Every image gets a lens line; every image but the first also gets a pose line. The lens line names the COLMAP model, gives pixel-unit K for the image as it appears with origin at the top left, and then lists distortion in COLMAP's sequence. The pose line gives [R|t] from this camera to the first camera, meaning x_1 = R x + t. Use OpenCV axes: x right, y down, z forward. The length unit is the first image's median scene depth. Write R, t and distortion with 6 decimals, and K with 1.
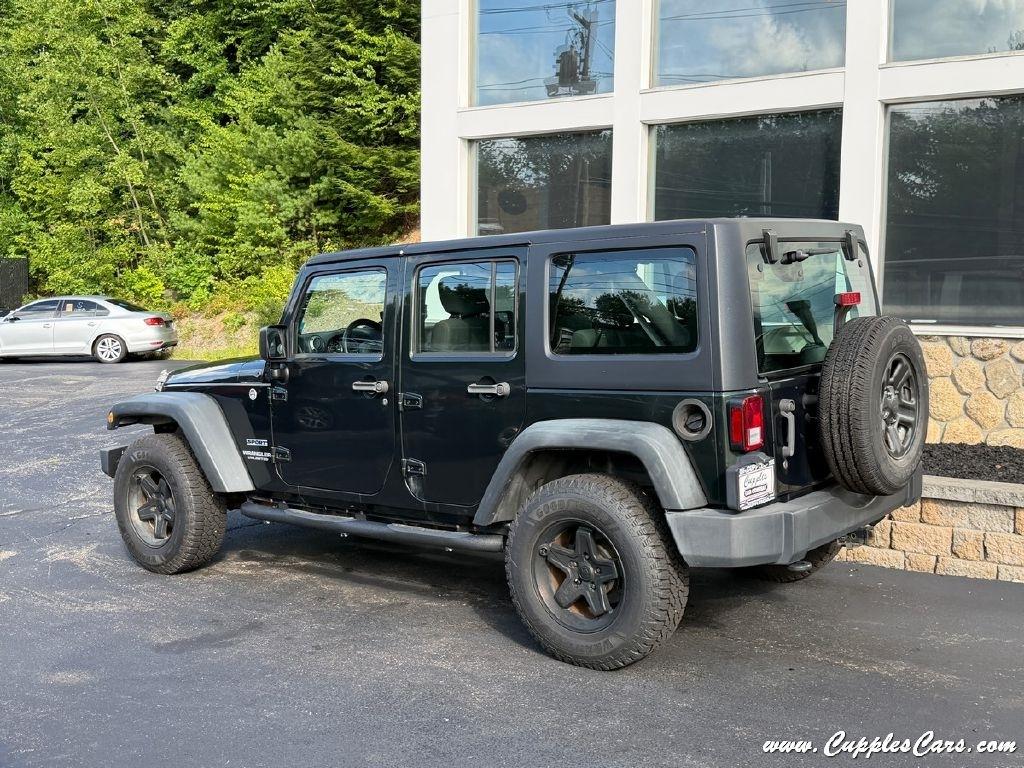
lens RADIAL K [[1143.3, 0, 513.2], [0, 1143.3, 378.5], [0, 0, 1]] dist [0.030156, 0.000000]
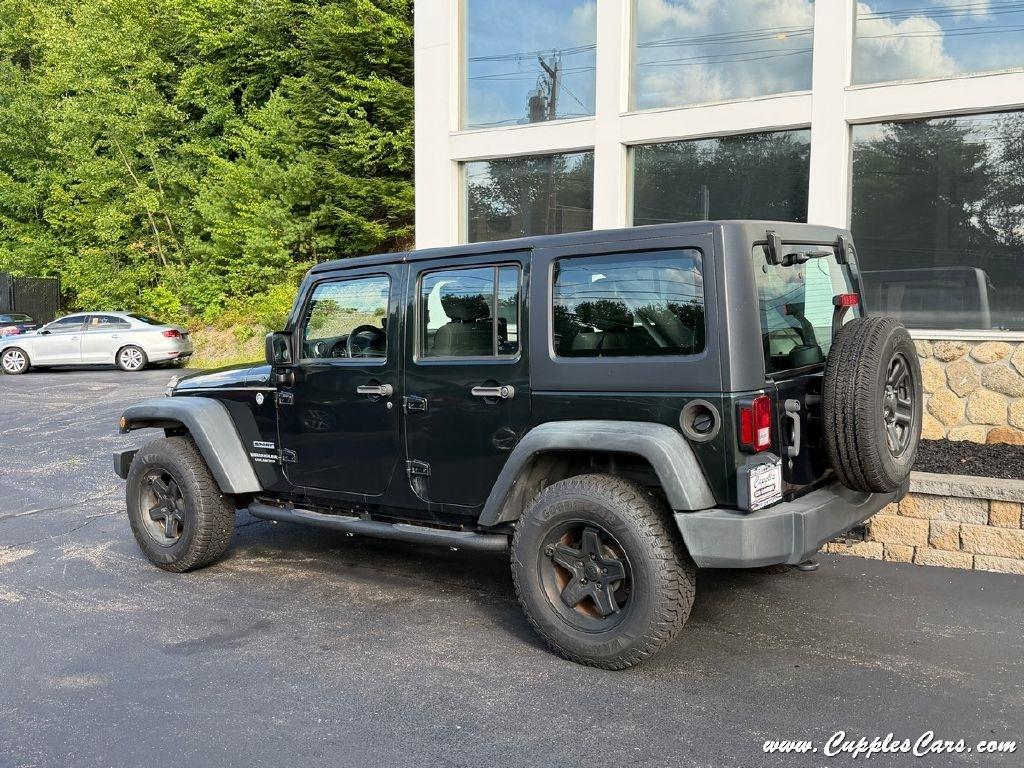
lens RADIAL K [[984.7, 0, 514.6], [0, 984.7, 390.5], [0, 0, 1]] dist [0.028290, 0.000000]
pose [[0.999581, -0.007780, 0.027889, -0.021837], [0.007550, 0.999937, 0.008349, 0.000843], [-0.027952, -0.008135, 0.999576, 0.103774]]
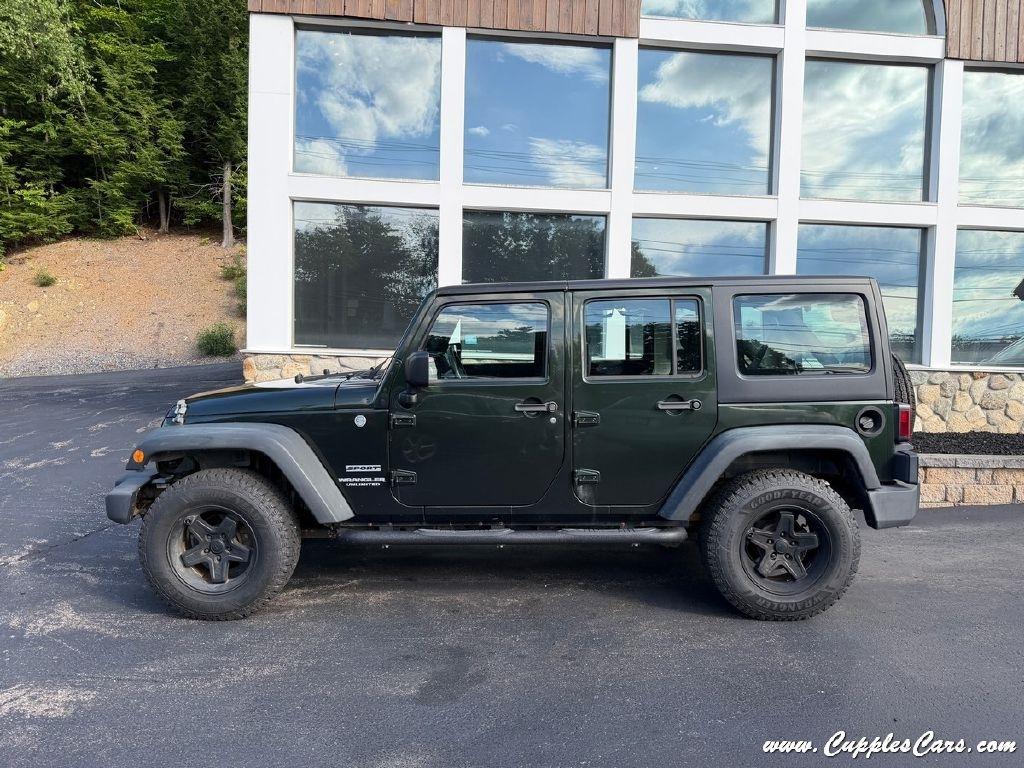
lens RADIAL K [[732.8, 0, 505.2], [0, 732.8, 373.2], [0, 0, 1]] dist [0.010777, -0.008025]
pose [[0.784905, -0.009835, 0.619538, -0.534007], [0.026713, 0.999482, -0.017977, -0.013233], [-0.619040, 0.030660, 0.784761, 0.423038]]
